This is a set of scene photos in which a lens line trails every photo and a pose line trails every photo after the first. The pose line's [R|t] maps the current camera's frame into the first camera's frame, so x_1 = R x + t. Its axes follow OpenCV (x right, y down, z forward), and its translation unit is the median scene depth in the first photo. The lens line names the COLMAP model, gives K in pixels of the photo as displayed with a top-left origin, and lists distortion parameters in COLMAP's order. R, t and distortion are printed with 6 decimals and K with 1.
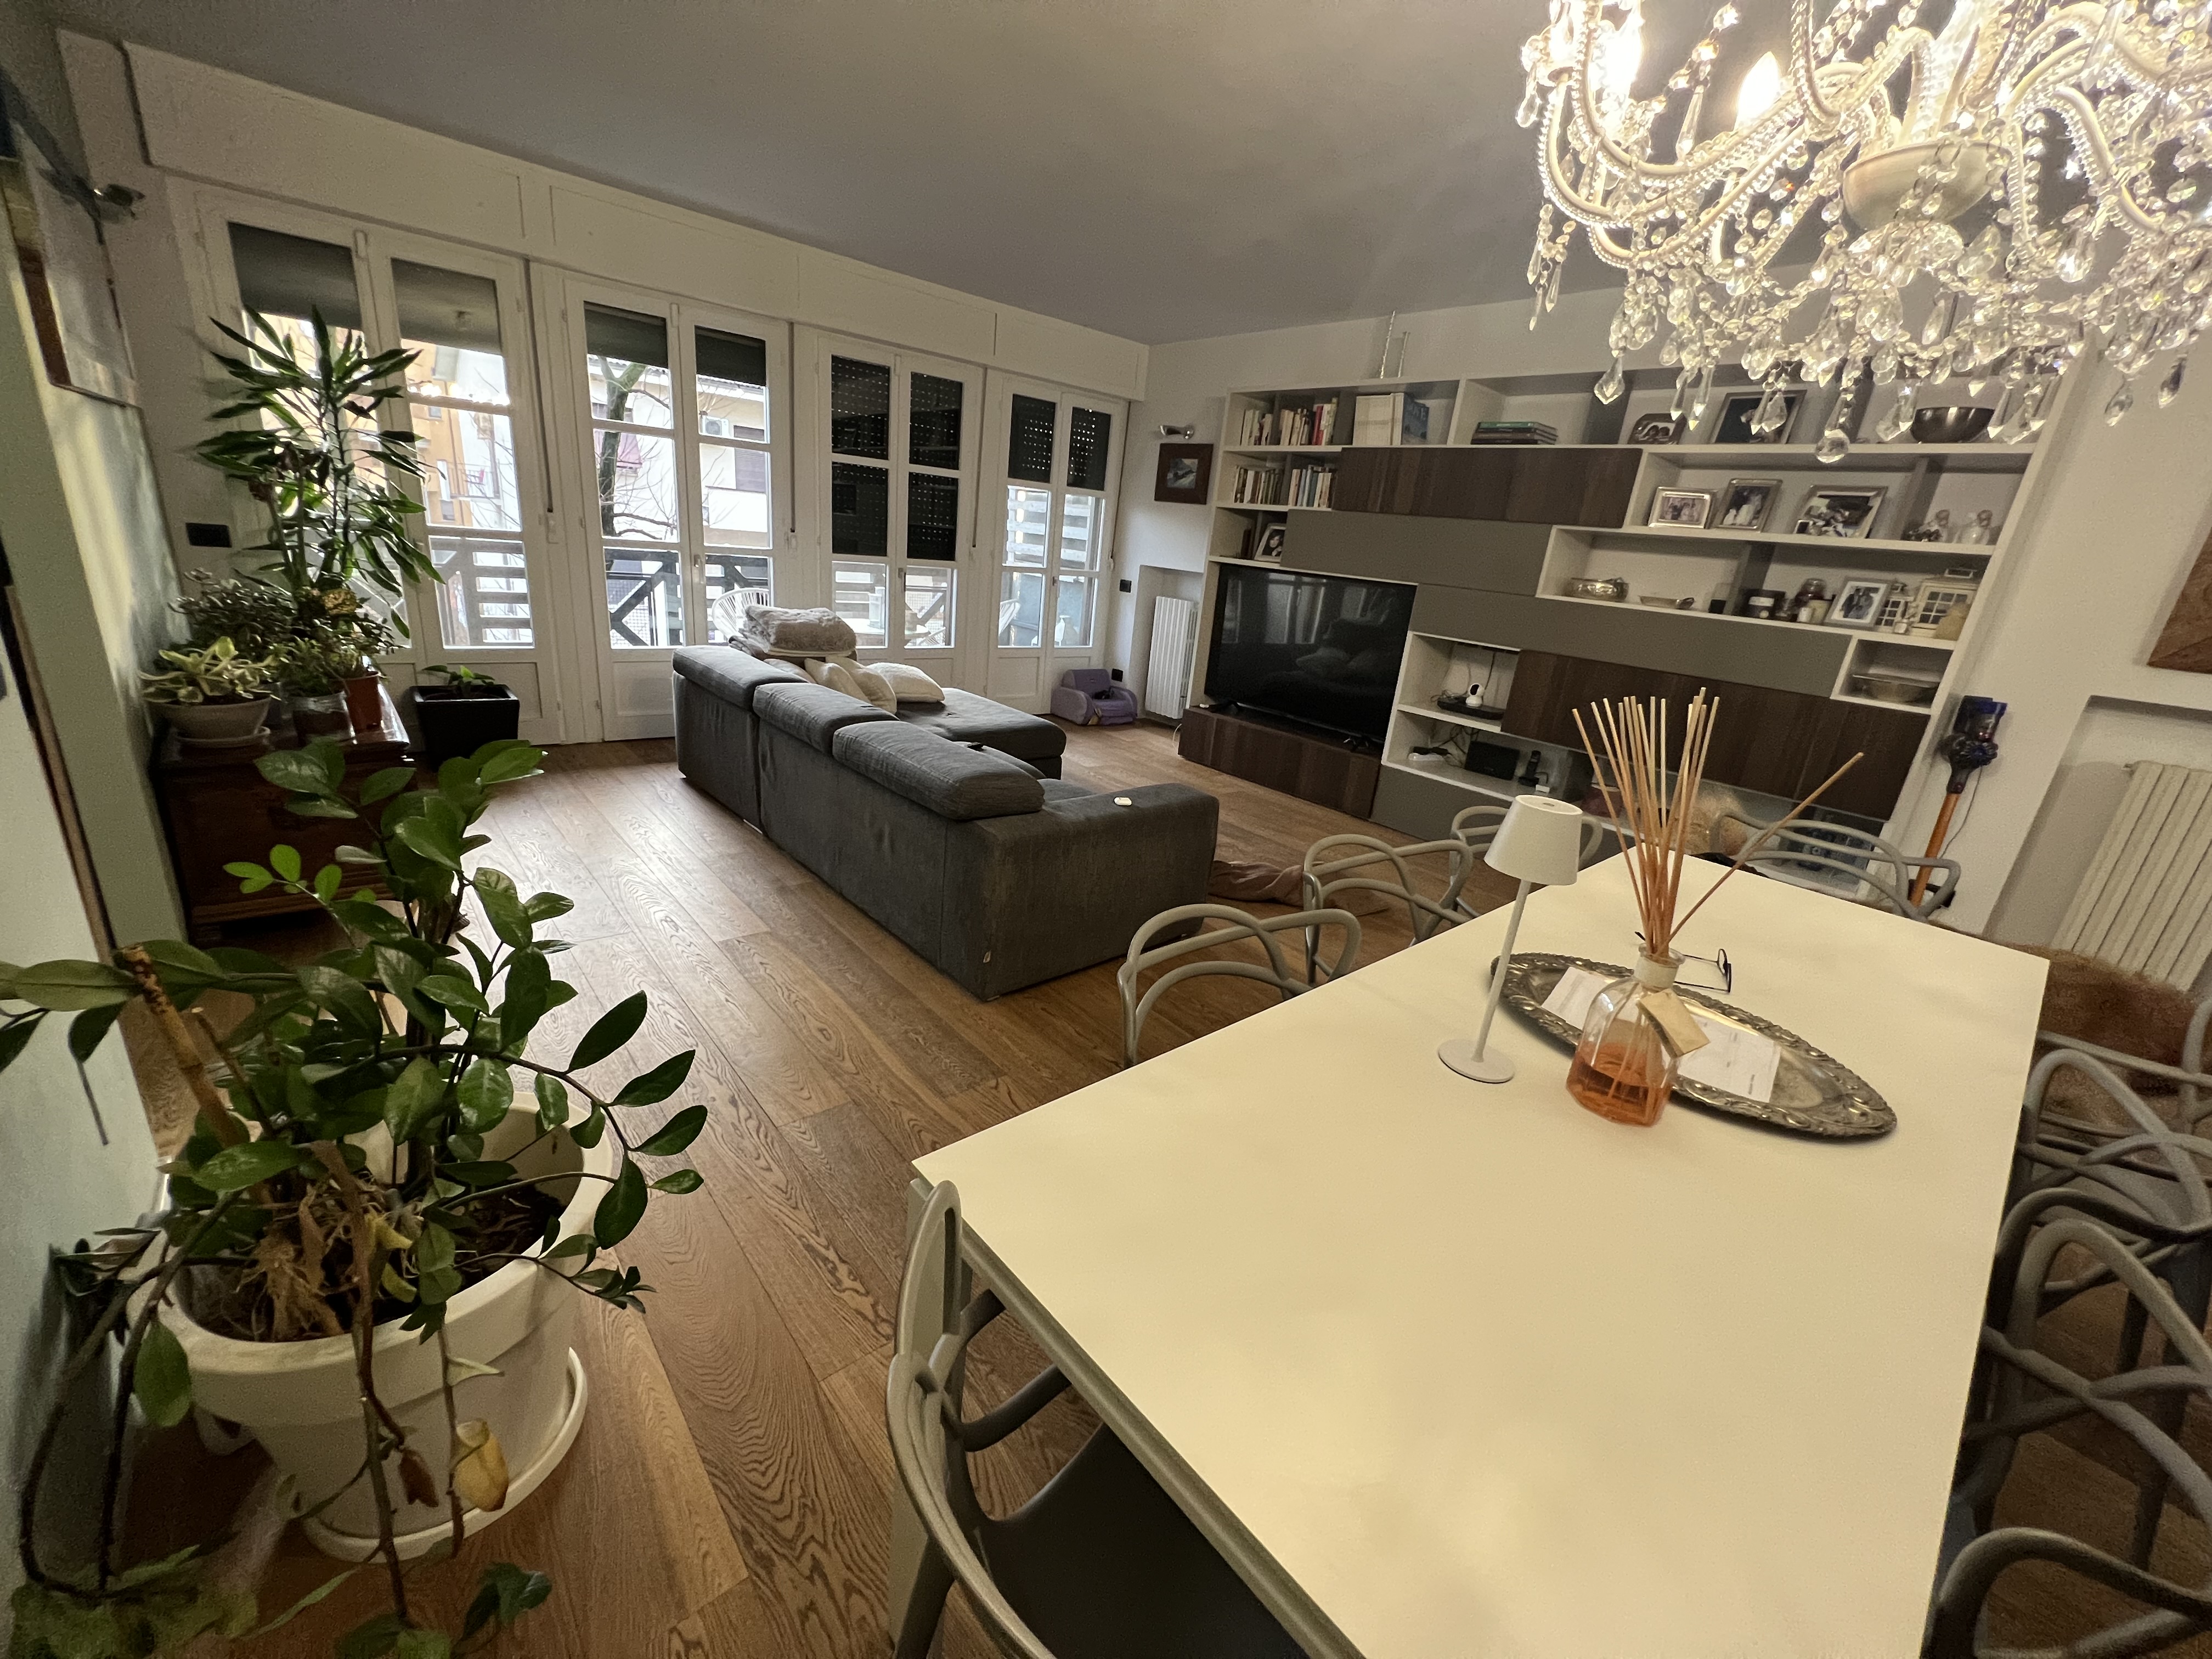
lens RADIAL K [[882.4, 0, 1109.0], [0, 882.4, 835.0], [0, 0, 1]] dist [-0.001355, 0.000130]
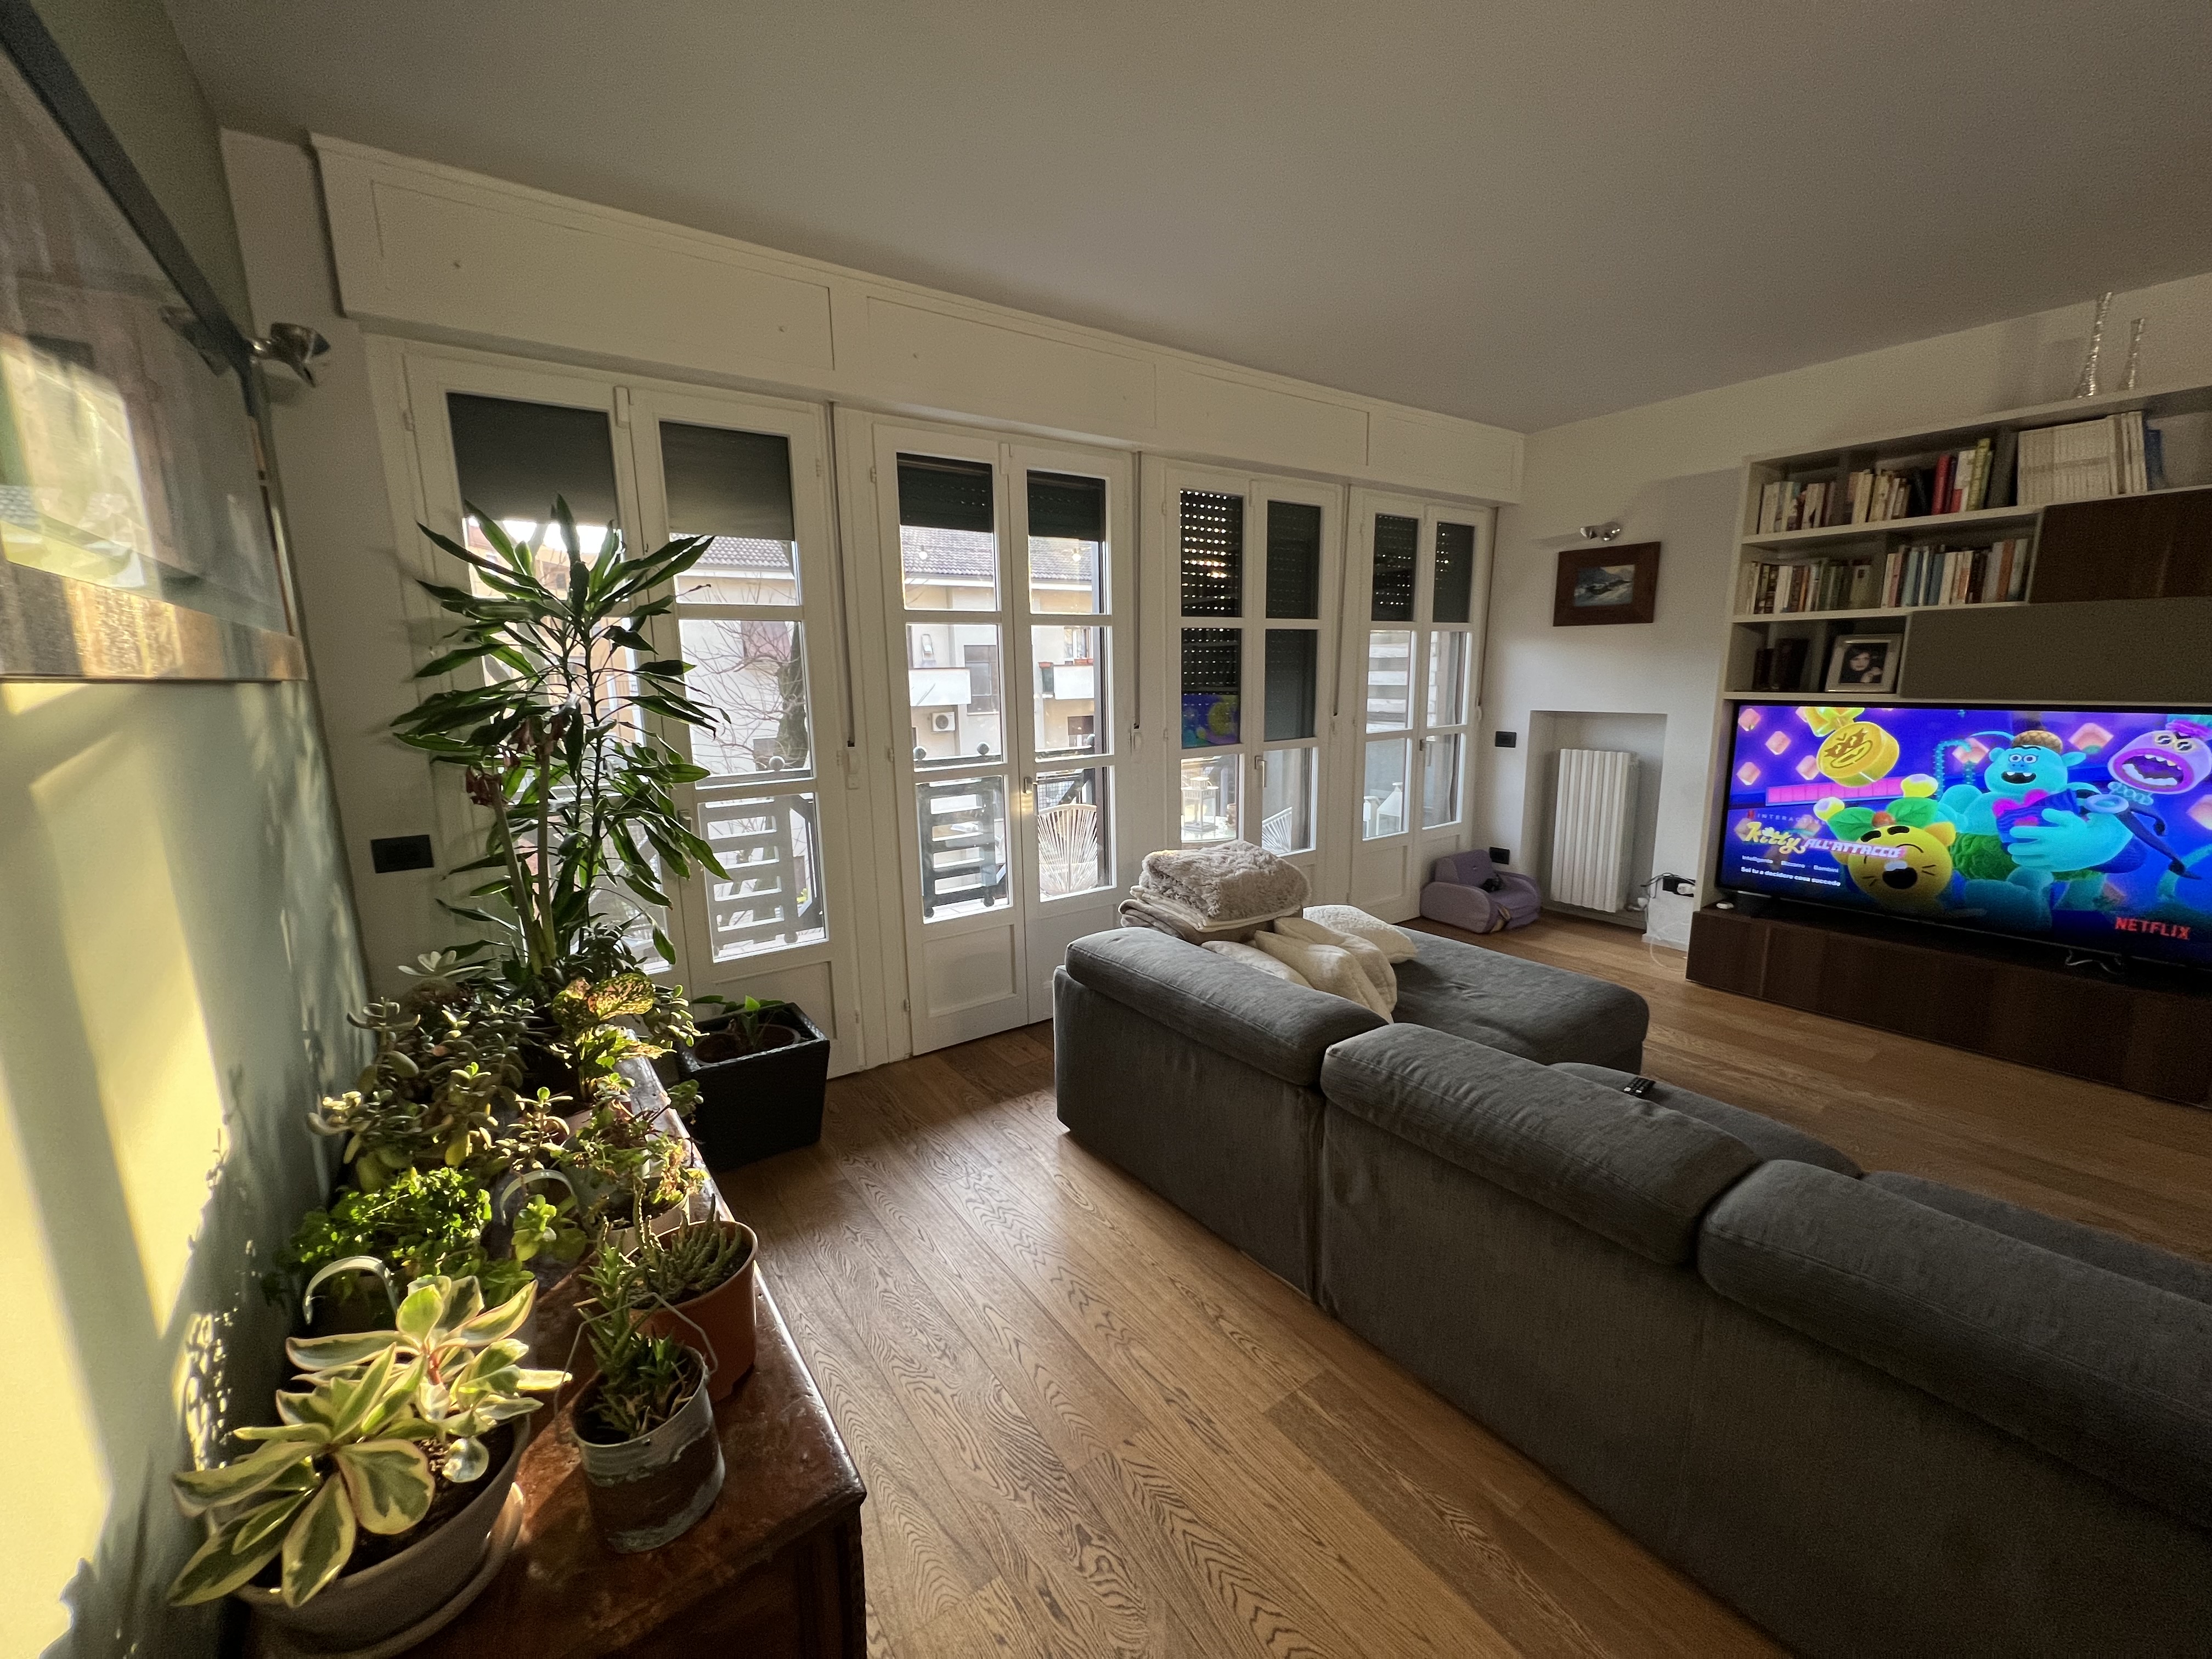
lens RADIAL K [[882.4, 0, 1111.3], [0, 882.4, 832.4], [0, 0, 1]] dist [-0.001355, 0.000130]
pose [[0.989285, -0.096704, -0.109378, -0.401958], [0.079570, 0.985263, -0.151413, -0.198048], [0.122409, 0.141088, 0.982400, 0.393888]]
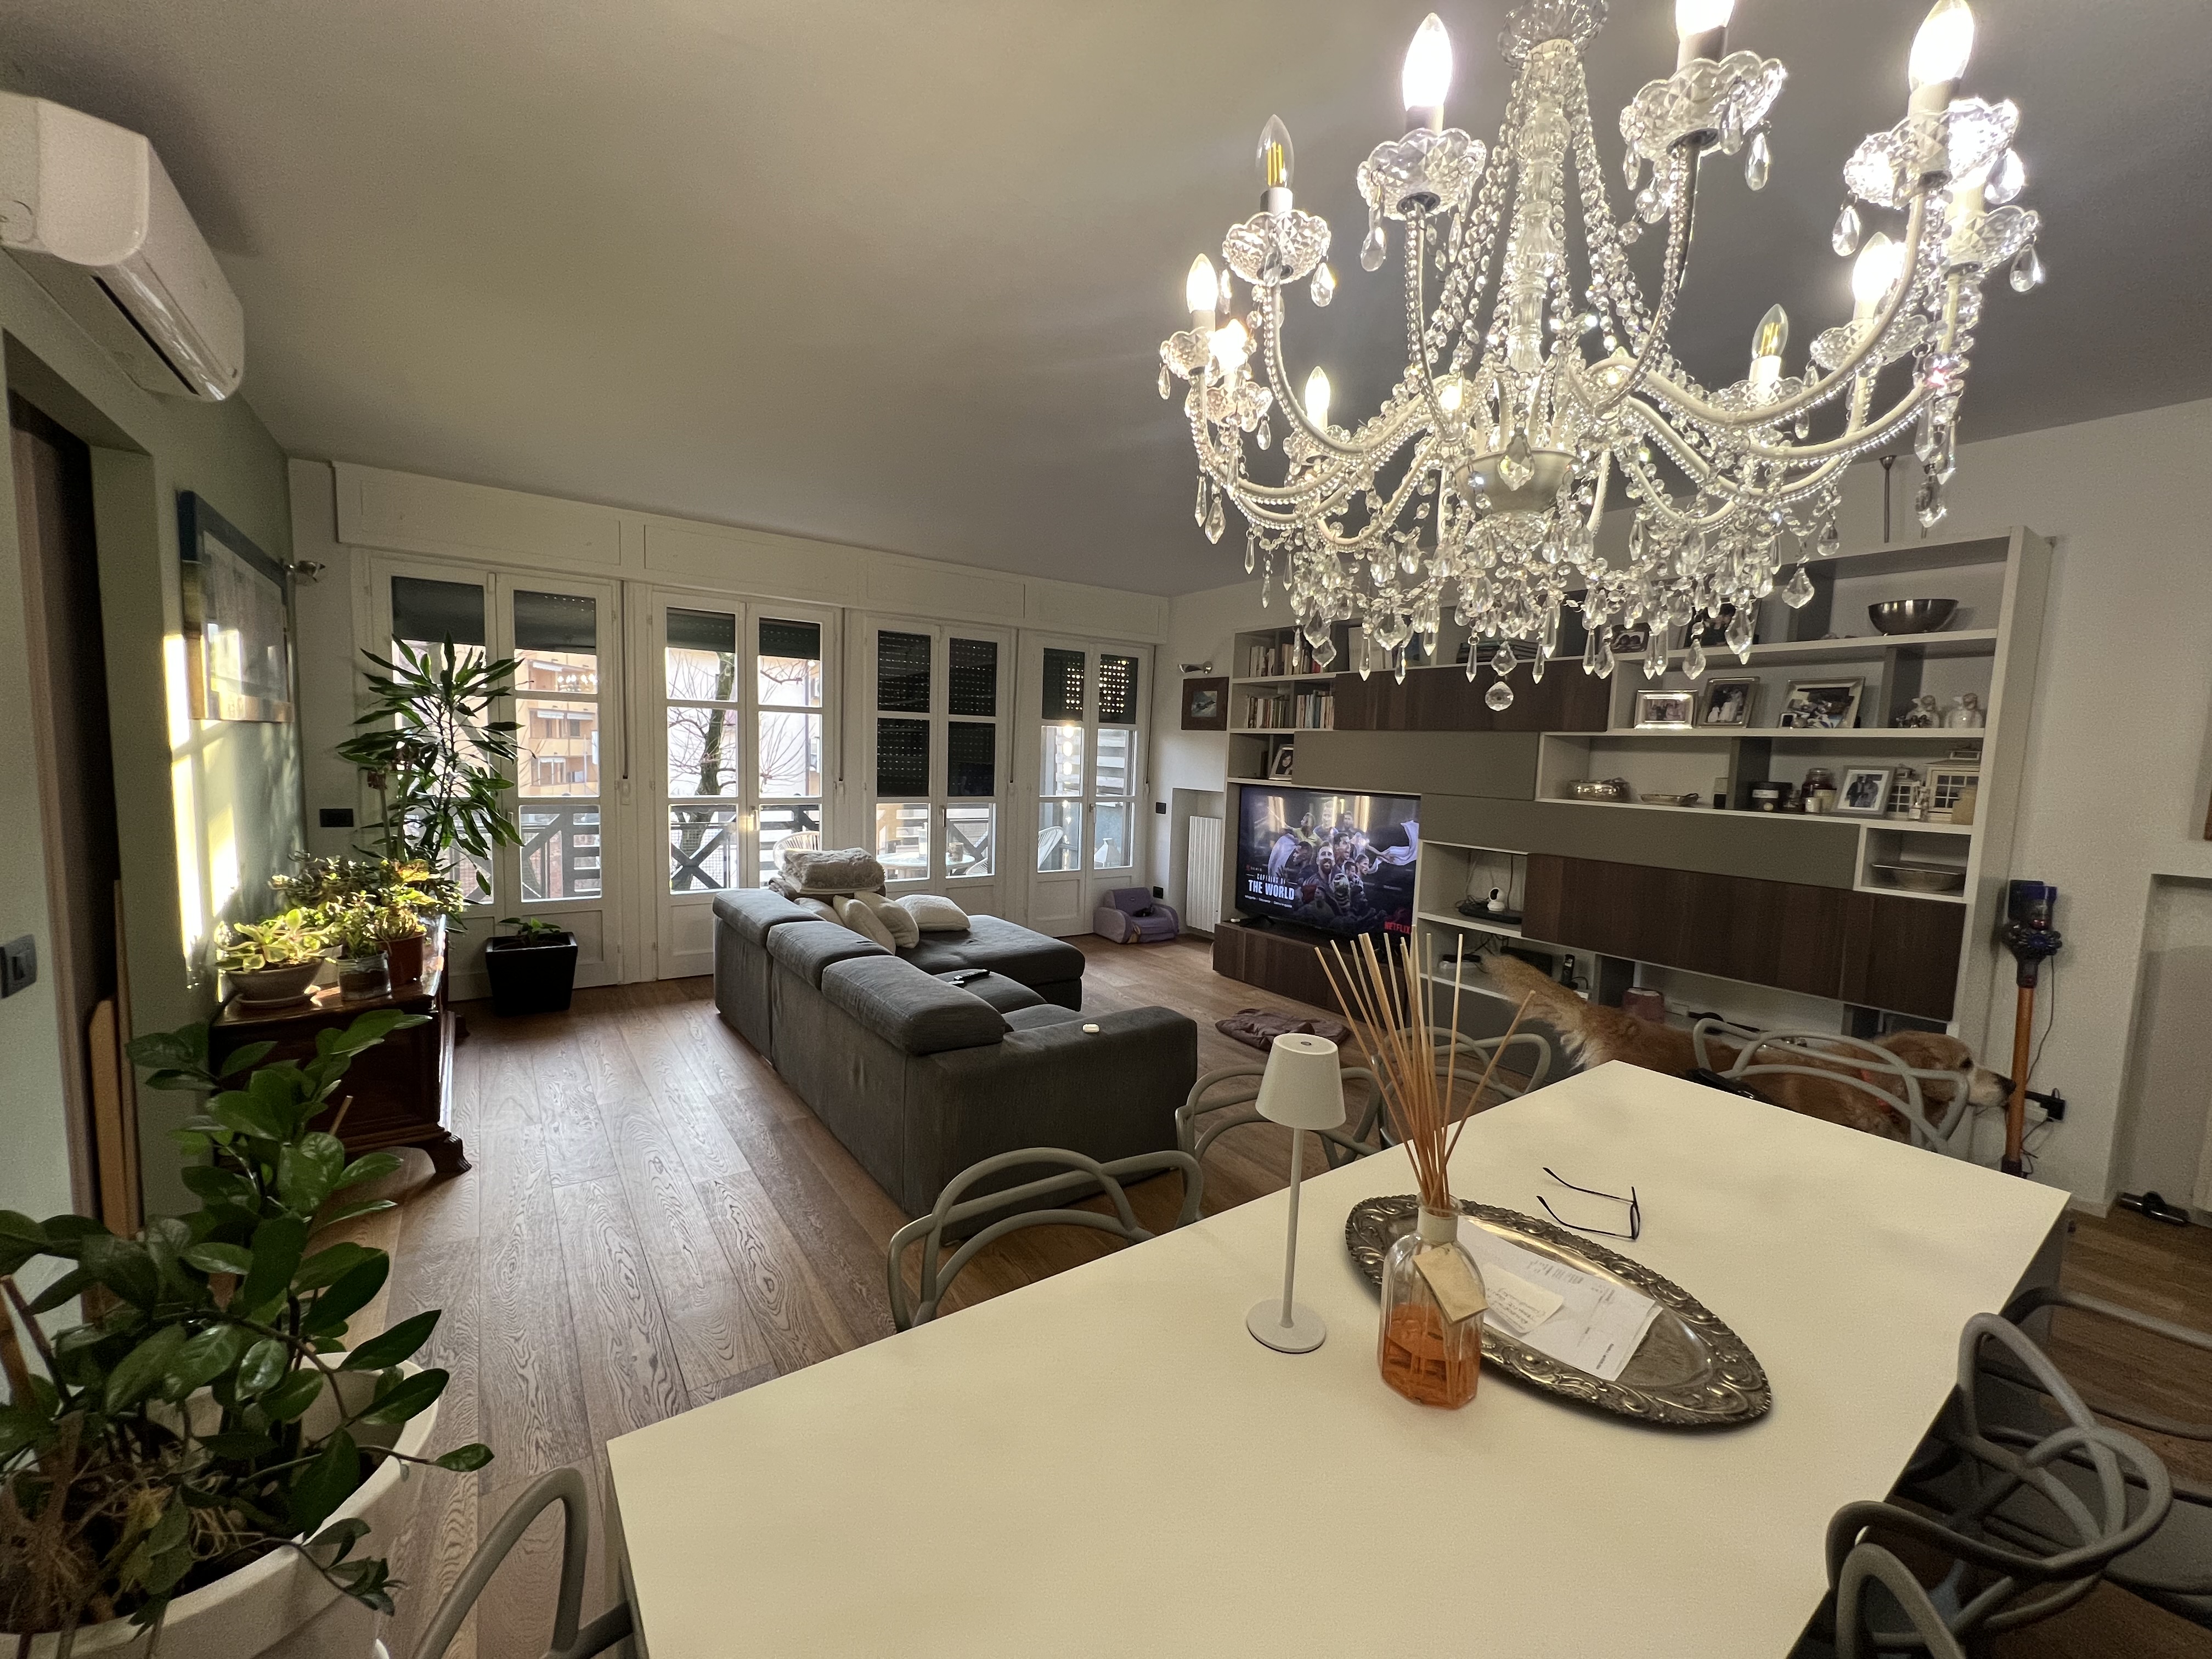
lens RADIAL K [[883.6, 0, 1108.2], [0, 883.6, 834.3], [0, 0, 1]] dist [-0.000751, 0.000521]
pose [[0.993144, -0.054305, -0.103520, 0.107167], [0.028208, 0.970708, -0.238599, -0.008687], [0.113445, 0.234043, 0.965585, -0.011355]]
